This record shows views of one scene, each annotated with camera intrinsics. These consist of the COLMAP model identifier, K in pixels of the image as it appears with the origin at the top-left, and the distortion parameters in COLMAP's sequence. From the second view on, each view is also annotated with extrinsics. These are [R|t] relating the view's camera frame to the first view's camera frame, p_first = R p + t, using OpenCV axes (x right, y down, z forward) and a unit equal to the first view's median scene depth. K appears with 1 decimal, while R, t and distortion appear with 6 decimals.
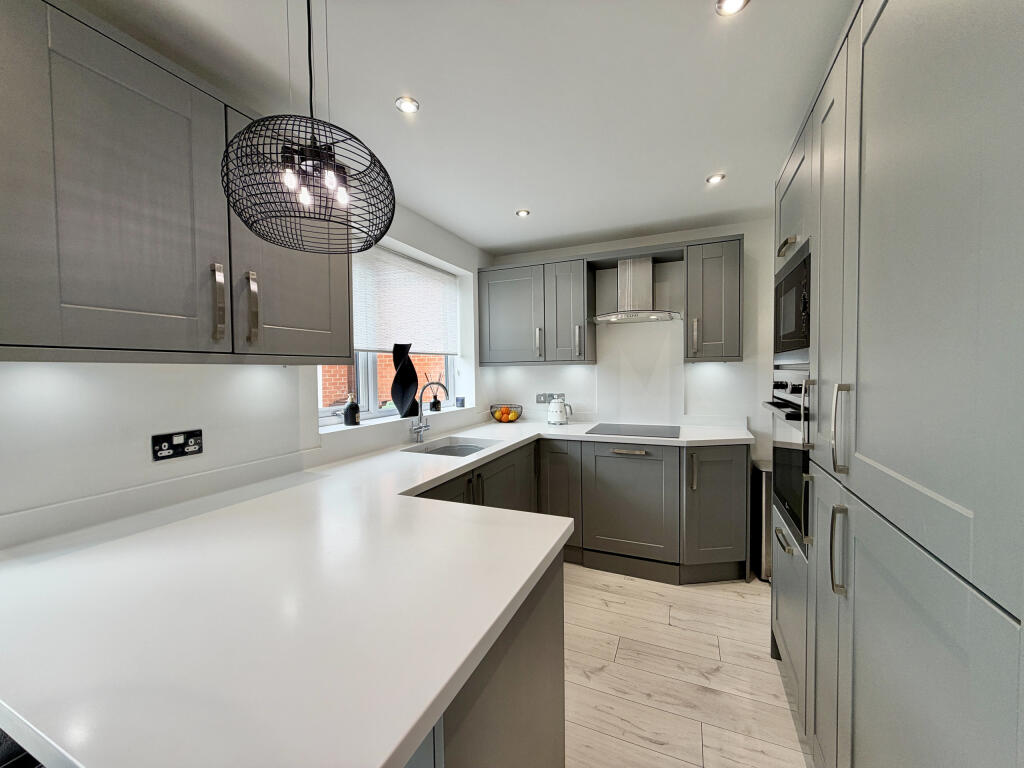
lens RADIAL K [[407.6, 0, 509.6], [0, 407.6, 383.1], [0, 0, 1]] dist [-0.001381, -0.000043]
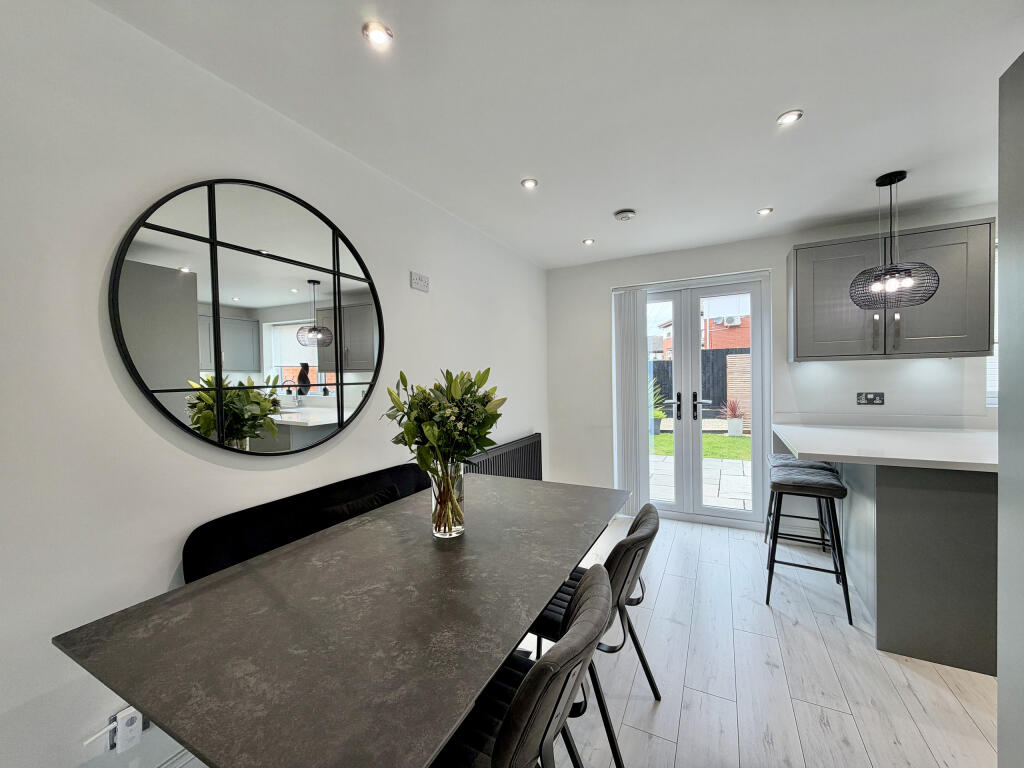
lens RADIAL K [[407.6, 0, 510.0], [0, 407.6, 382.4], [0, 0, 1]] dist [-0.001381, -0.000043]
pose [[-0.052372, 0.029278, -0.998198, 0.860026], [-0.008980, 0.999516, 0.029788, 0.014276], [0.998587, 0.010523, -0.052083, -0.462775]]
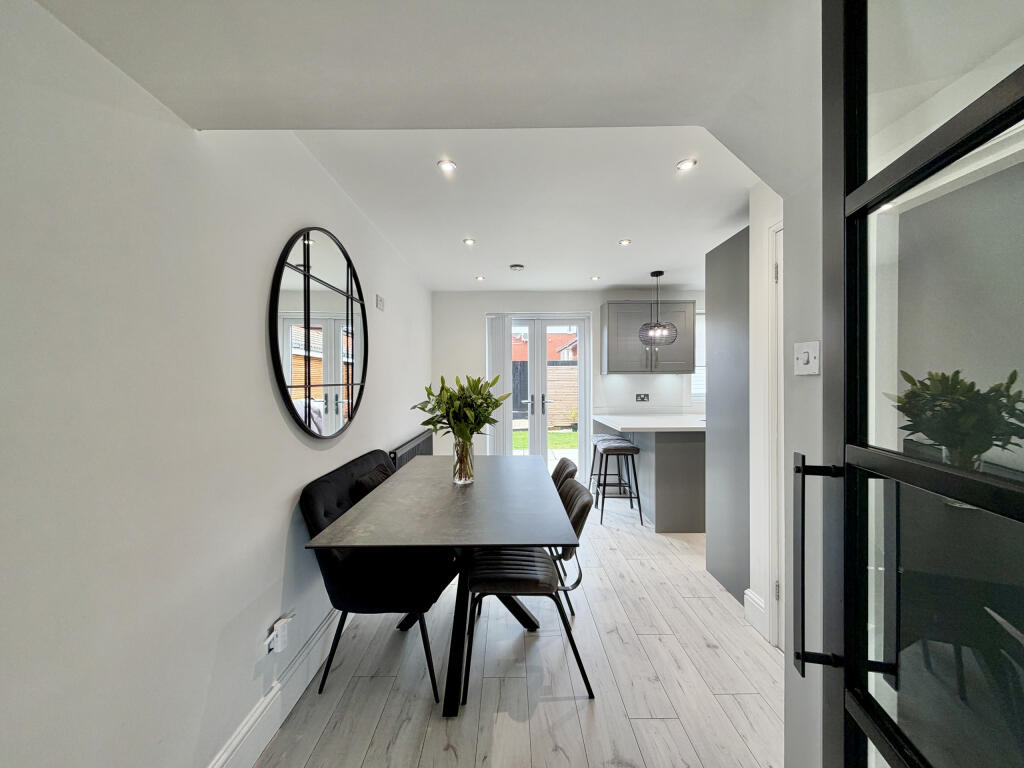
lens RADIAL K [[407.6, 0, 513.5], [0, 407.6, 382.5], [0, 0, 1]] dist [-0.001381, -0.000043]
pose [[0.418036, 0.016396, -0.908282, 1.175212], [-0.028322, 0.999586, 0.005009, 0.023221], [0.907989, 0.023631, 0.418328, -0.906071]]
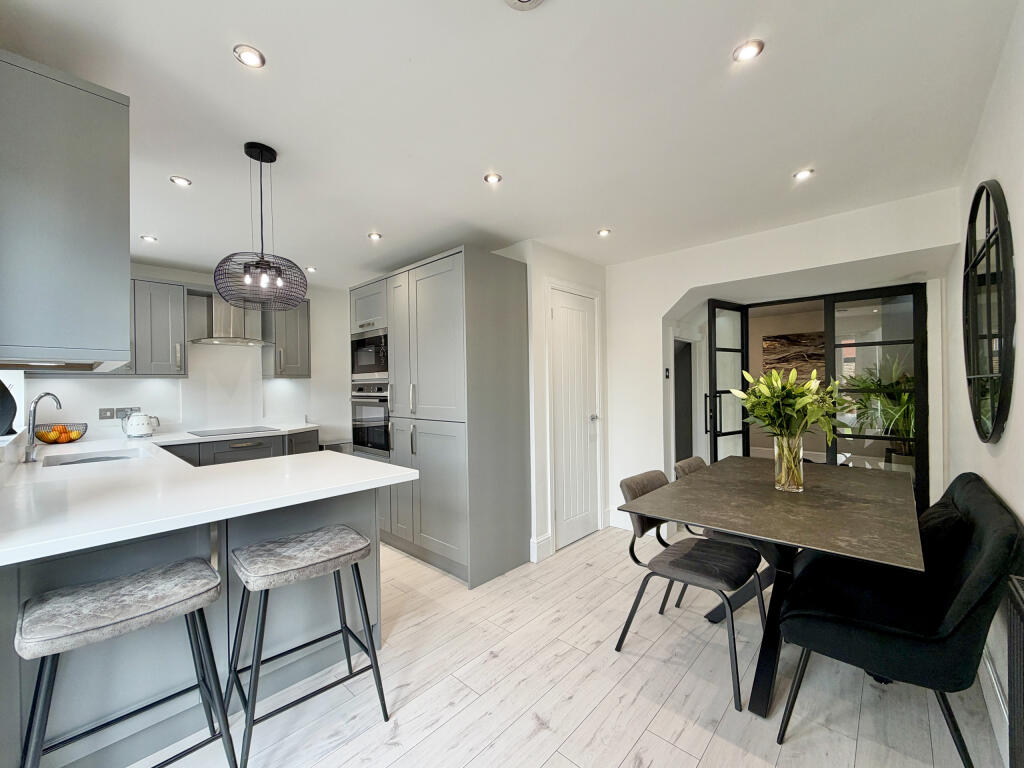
lens RADIAL K [[407.6, 0, 512.3], [0, 407.6, 383.8], [0, 0, 1]] dist [-0.001381, -0.000043]
pose [[0.329510, 0.007614, 0.944121, -0.824354], [0.033380, 0.999248, -0.019708, 0.029787], [-0.943562, 0.038009, 0.329008, -0.326847]]
